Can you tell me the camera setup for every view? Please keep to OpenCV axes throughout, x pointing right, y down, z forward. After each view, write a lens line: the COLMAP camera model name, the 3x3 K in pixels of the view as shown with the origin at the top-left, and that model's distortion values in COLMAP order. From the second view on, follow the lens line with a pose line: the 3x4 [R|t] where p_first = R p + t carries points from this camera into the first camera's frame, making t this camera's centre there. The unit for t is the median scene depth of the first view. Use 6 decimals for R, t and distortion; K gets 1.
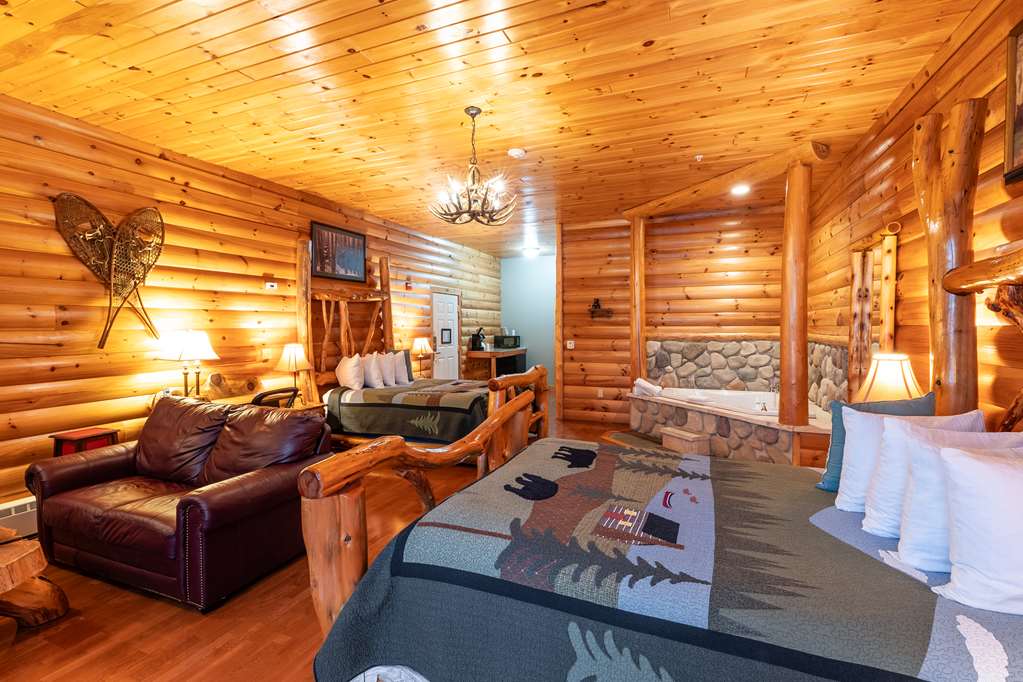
lens RADIAL K [[460.5, 0, 509.5], [0, 460.5, 340.8], [0, 0, 1]] dist [-0.004725, 0.000542]
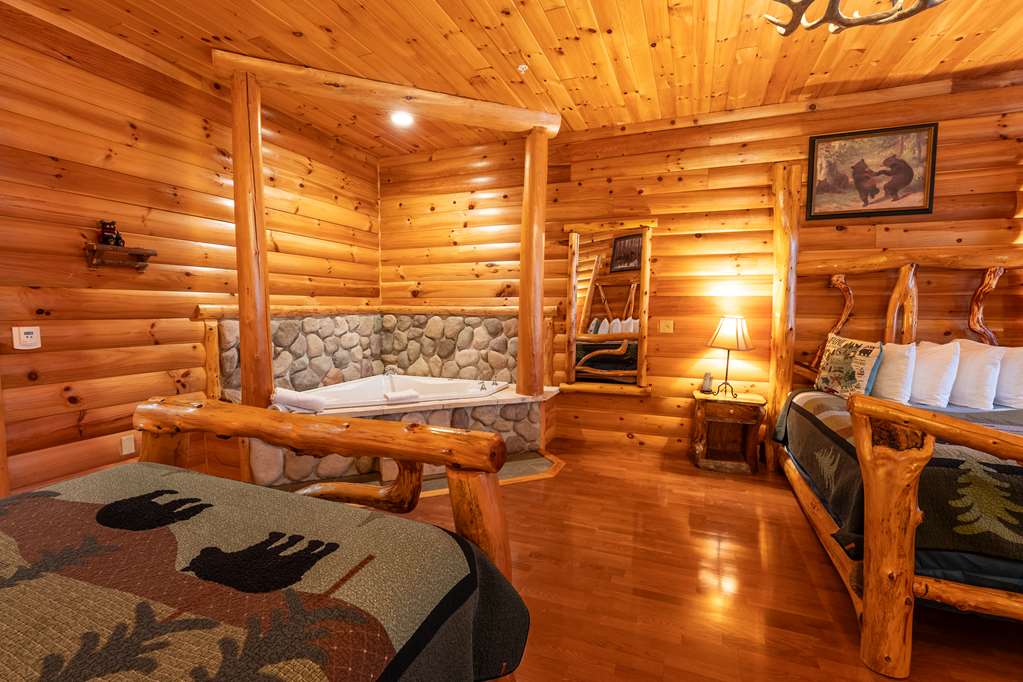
lens RADIAL K [[460.5, 0, 506.7], [0, 460.5, 340.5], [0, 0, 1]] dist [-0.004725, 0.000542]
pose [[-0.012257, -0.069191, 0.997528, -0.354382], [0.026807, 0.997222, 0.069499, -0.006521], [-0.999565, 0.027593, -0.010368, 0.999018]]
